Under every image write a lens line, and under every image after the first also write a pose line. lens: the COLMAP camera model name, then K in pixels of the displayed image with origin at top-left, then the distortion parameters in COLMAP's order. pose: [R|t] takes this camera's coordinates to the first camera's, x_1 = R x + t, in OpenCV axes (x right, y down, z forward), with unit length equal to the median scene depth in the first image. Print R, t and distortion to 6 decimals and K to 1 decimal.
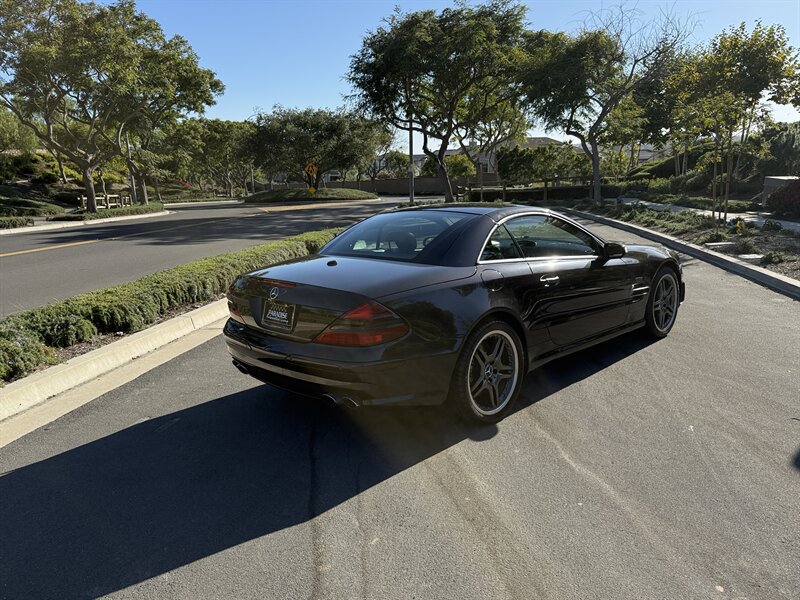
lens RADIAL K [[610.8, 0, 400.0], [0, 610.8, 300.0], [0, 0, 1]] dist [0.046228, -0.054388]
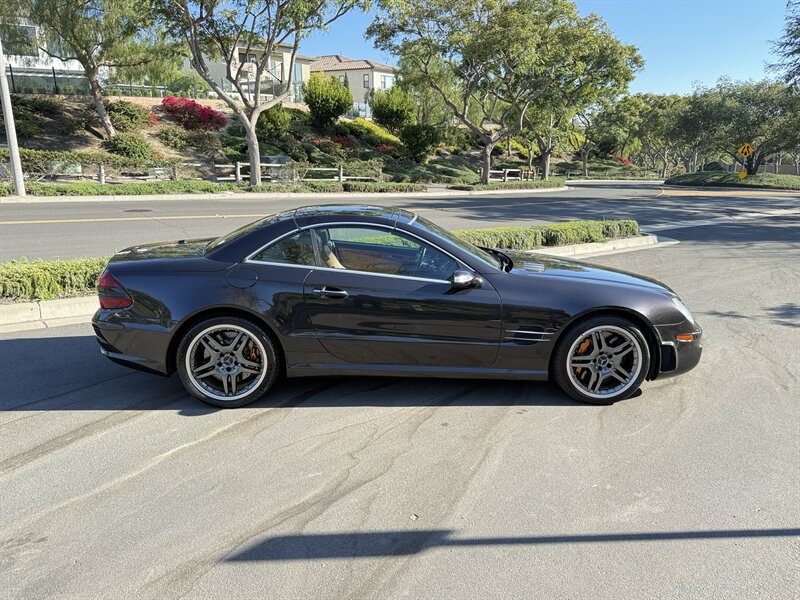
lens RADIAL K [[610.8, 0, 400.0], [0, 610.8, 300.0], [0, 0, 1]] dist [0.046228, -0.054388]
pose [[0.789611, 0.184172, -0.585317, 0.043159], [-0.163306, 0.982565, 0.088862, -0.005882], [0.591478, 0.025419, 0.805920, 0.013058]]
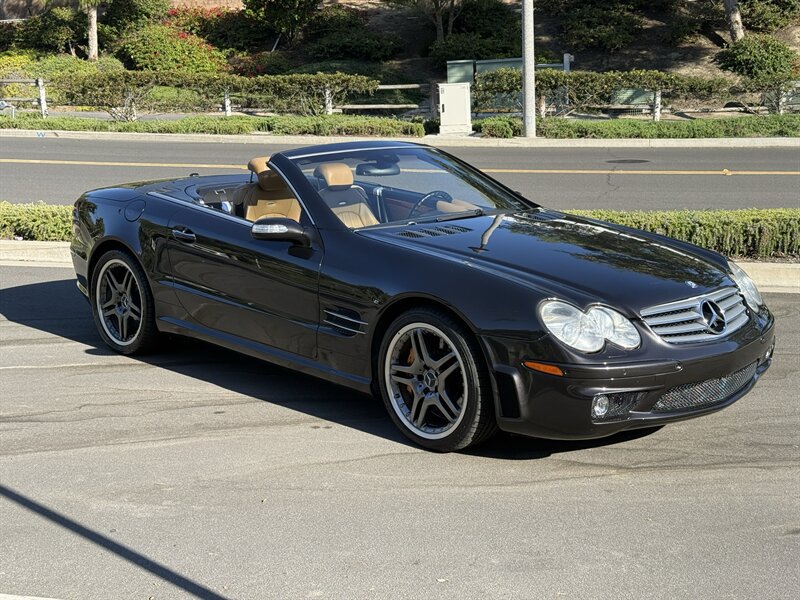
lens RADIAL K [[1136.3, 0, 390.0], [0, 1136.3, 280.6], [0, 0, 1]] dist [0.139411, 0.038661]
pose [[0.041968, 0.207878, -0.977254, 0.083073], [-0.183643, 0.963056, 0.196971, -0.015182], [0.982097, 0.171199, 0.078593, 0.054113]]
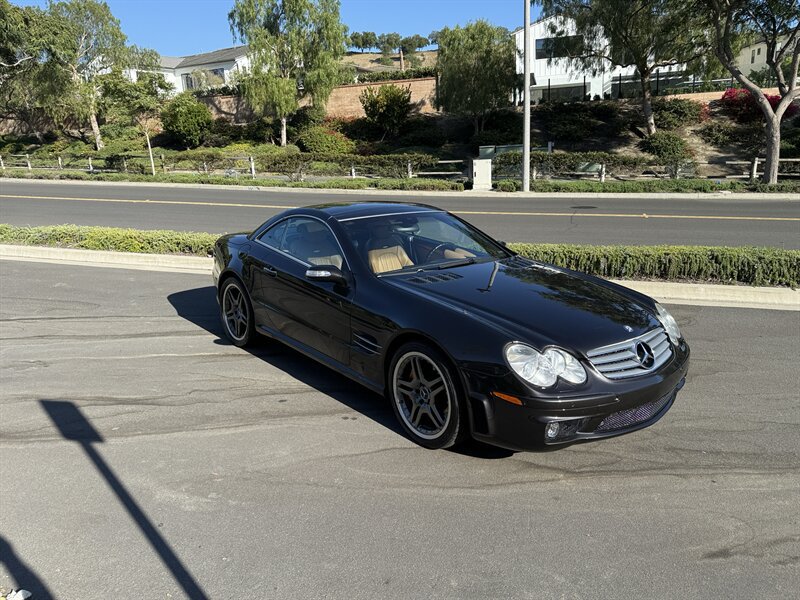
lens RADIAL K [[602.8, 0, 397.7], [0, 602.8, 300.4], [0, 0, 1]] dist [0.144522, -0.252537]
pose [[-0.047828, 0.265848, -0.962828, 0.066004], [-0.182359, 0.945406, 0.270097, -0.016126], [0.982068, 0.188499, 0.003263, 0.058360]]
